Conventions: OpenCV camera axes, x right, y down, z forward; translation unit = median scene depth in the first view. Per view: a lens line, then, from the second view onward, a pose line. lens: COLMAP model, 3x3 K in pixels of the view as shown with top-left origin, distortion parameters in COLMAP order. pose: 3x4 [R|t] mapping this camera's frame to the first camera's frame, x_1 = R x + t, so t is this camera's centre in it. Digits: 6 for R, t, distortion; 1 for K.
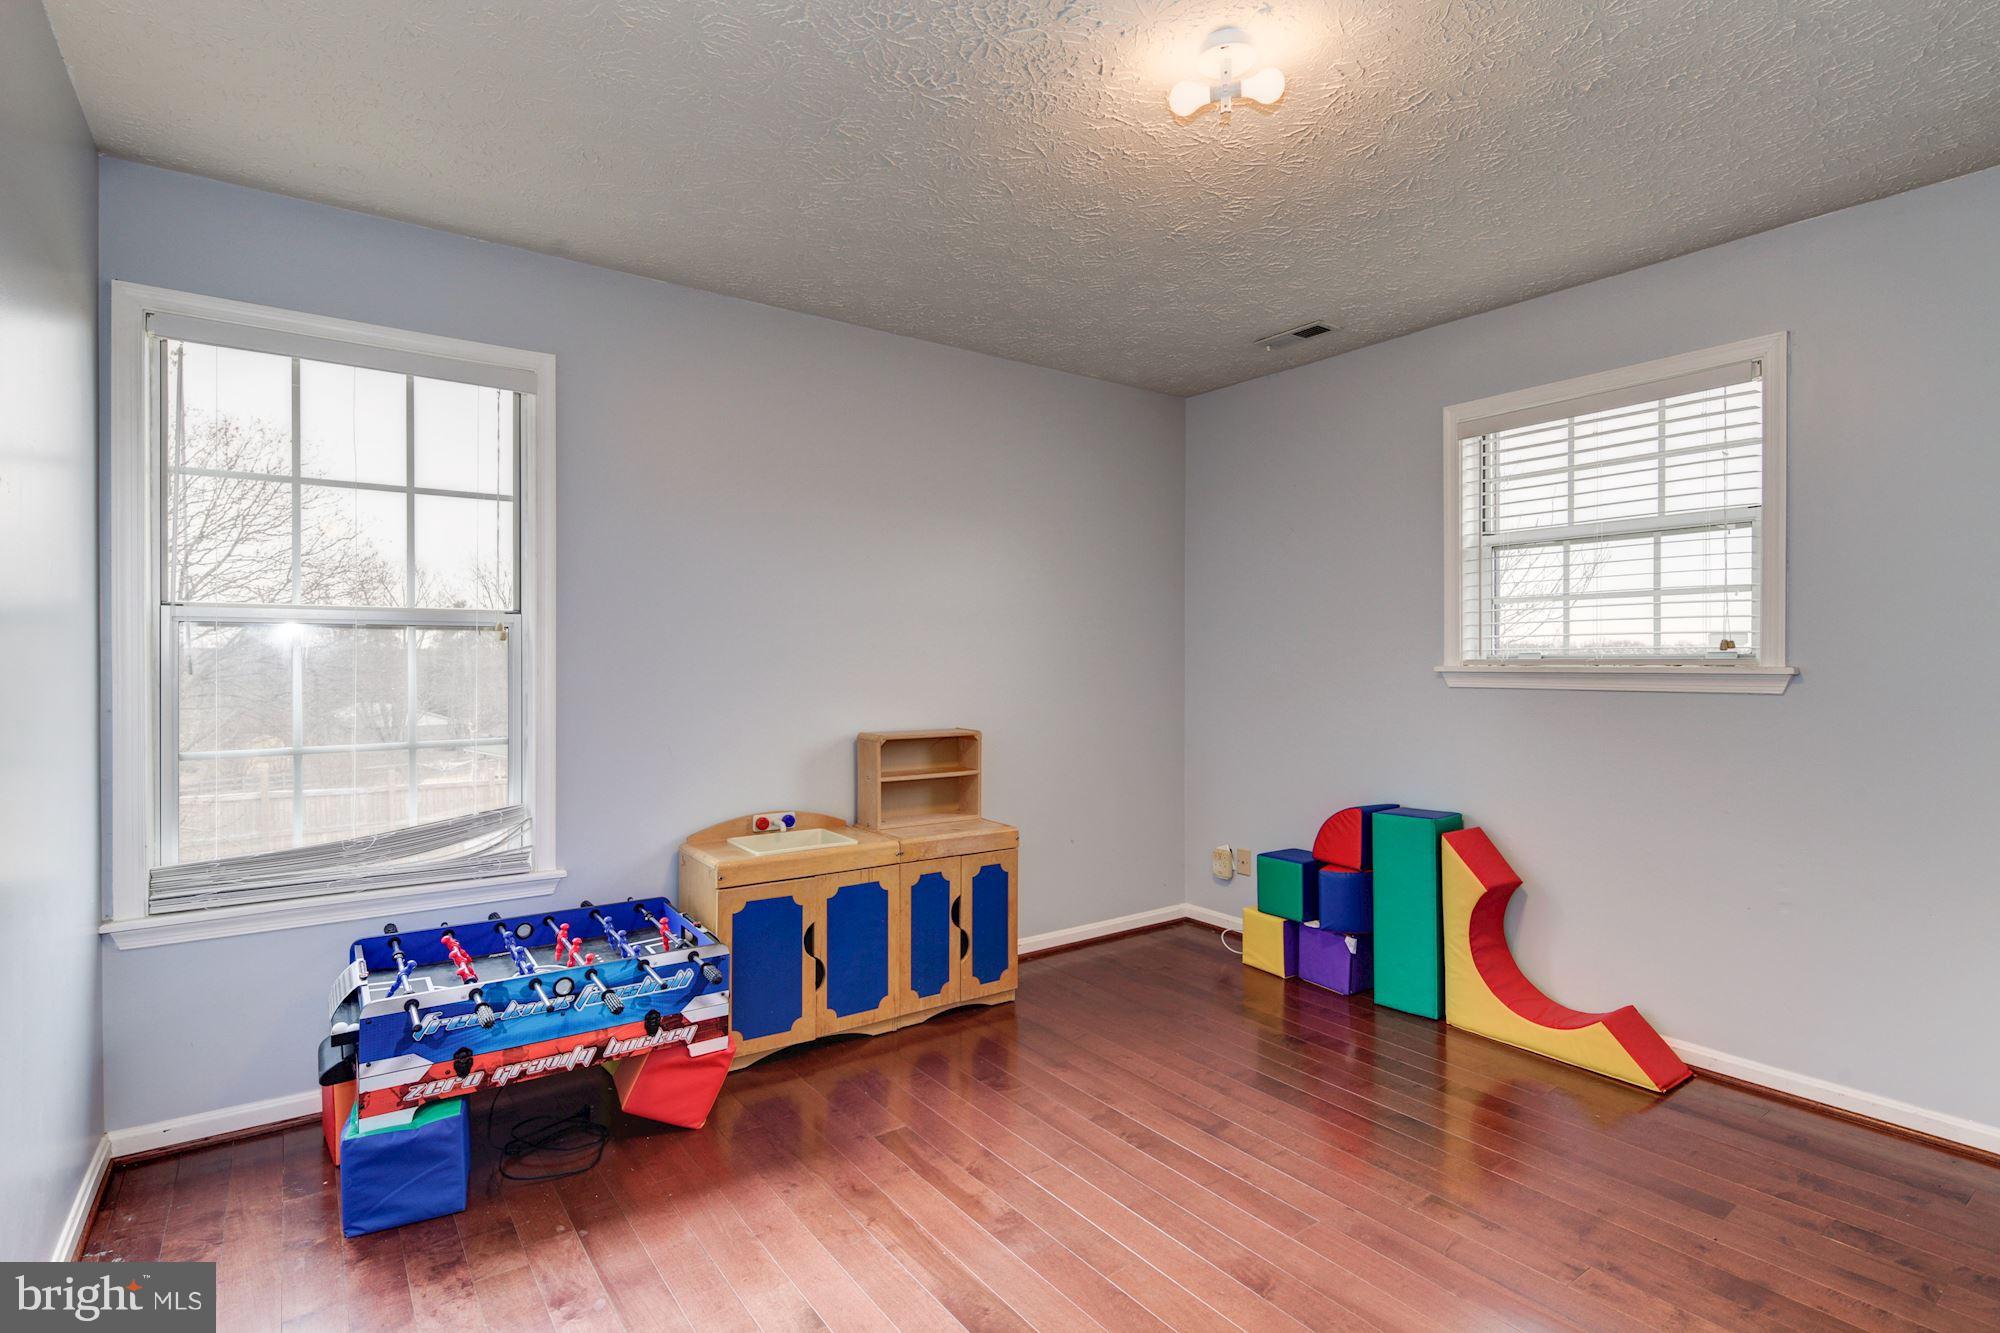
lens RADIAL K [[968.3, 0, 989.7], [0, 968.3, 668.5], [0, 0, 1]] dist [0.003195, -0.004301]
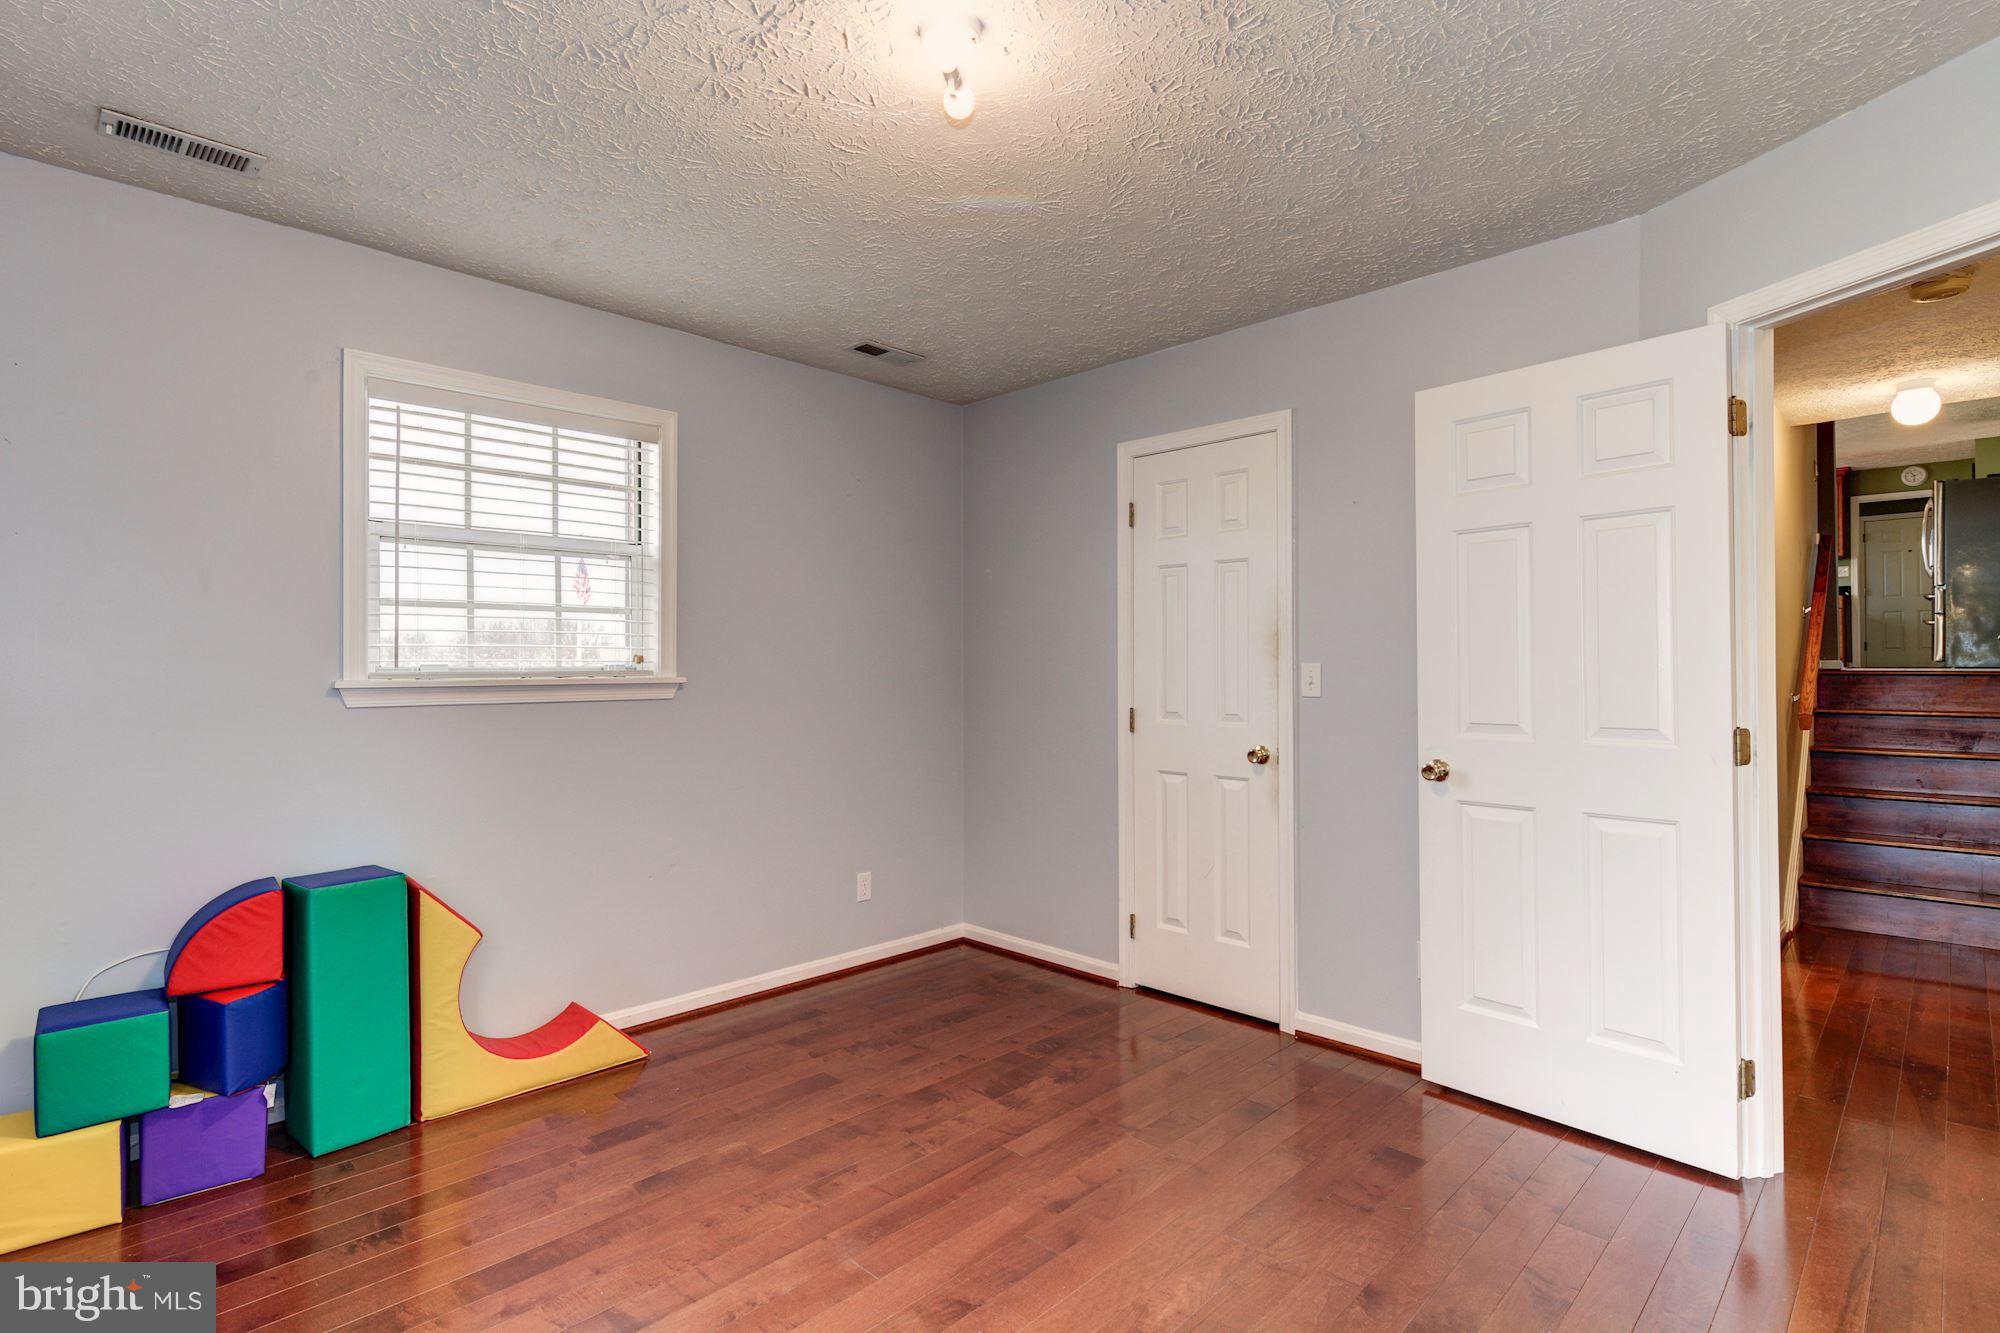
lens RADIAL K [[968.3, 0, 1006.9], [0, 968.3, 662.1], [0, 0, 1]] dist [0.003195, -0.004301]
pose [[-0.180542, 0.008026, 0.983535, -0.400862], [0.009741, 0.999932, -0.006371, -0.007268], [-0.983519, 0.008430, -0.180608, 0.638147]]
